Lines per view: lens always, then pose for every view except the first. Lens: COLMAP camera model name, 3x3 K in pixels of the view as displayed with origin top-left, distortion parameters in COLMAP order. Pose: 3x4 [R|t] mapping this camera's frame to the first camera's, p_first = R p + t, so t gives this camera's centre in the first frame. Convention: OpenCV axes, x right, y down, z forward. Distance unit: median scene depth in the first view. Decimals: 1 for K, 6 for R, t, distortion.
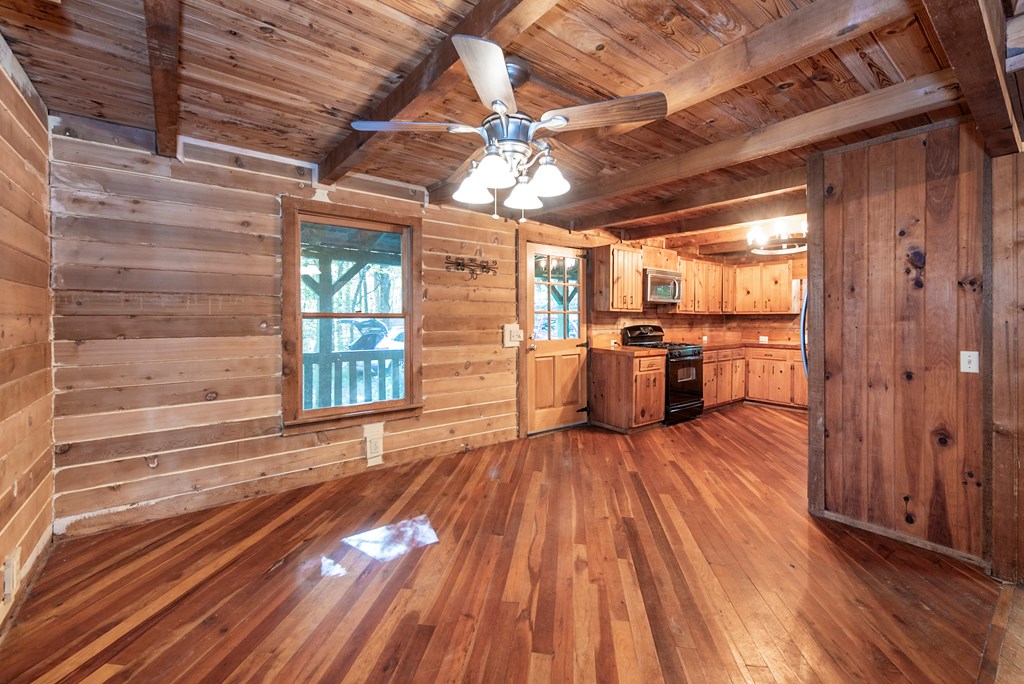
lens RADIAL K [[430.2, 0, 517.3], [0, 430.2, 322.9], [0, 0, 1]] dist [0.008903, -0.000074]
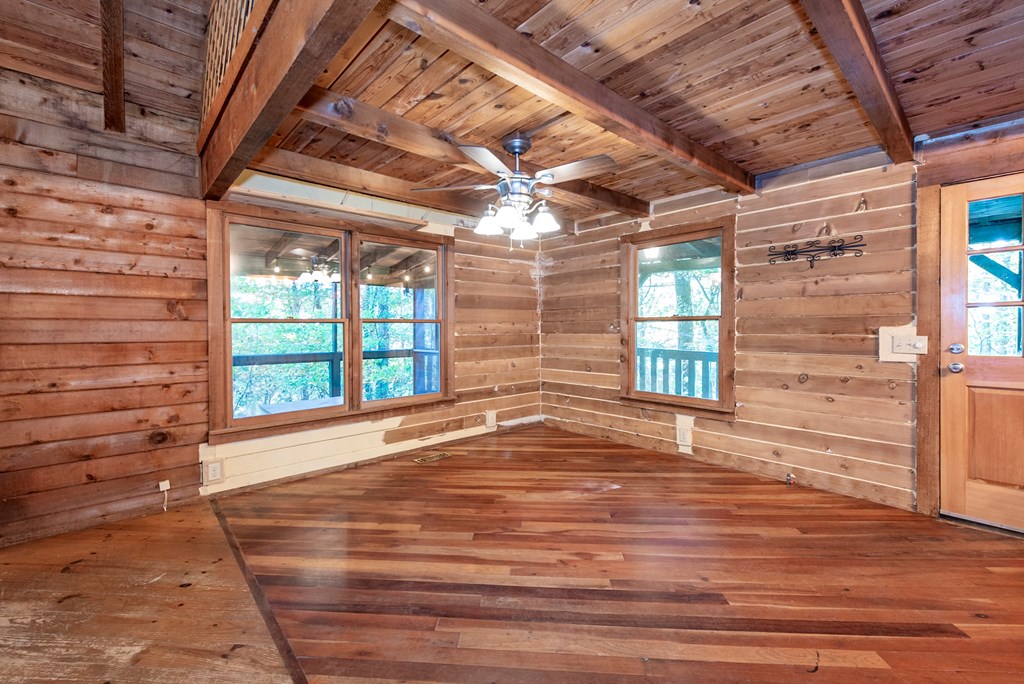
lens RADIAL K [[422.6, 0, 507.9], [0, 422.6, 330.3], [0, 0, 1]] dist [0.009976, -0.000777]
pose [[0.063655, 0.007770, -0.997942, 0.715824], [-0.003479, 0.999965, 0.007564, 0.006857], [0.997966, 0.002990, 0.063680, 0.466199]]
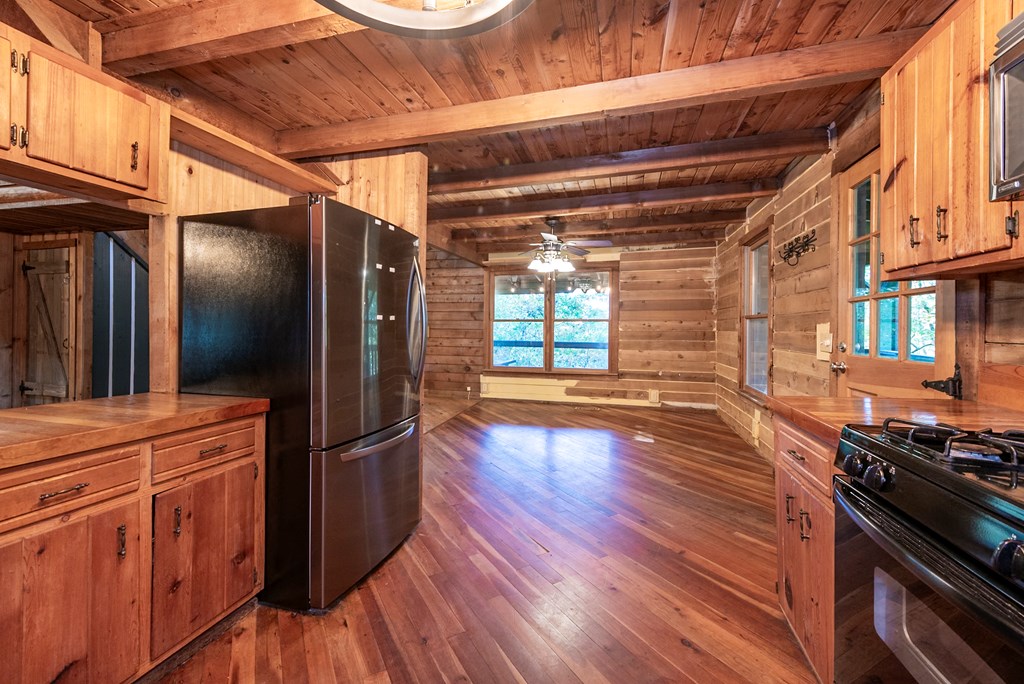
lens RADIAL K [[421.9, 0, 507.1], [0, 421.9, 324.8], [0, 0, 1]] dist [0.010983, -0.000134]
pose [[-0.808865, -0.008044, -0.587940, 0.862498], [-0.010419, 0.999946, 0.000653, 0.012950], [0.587902, 0.006654, -0.808905, 1.497934]]
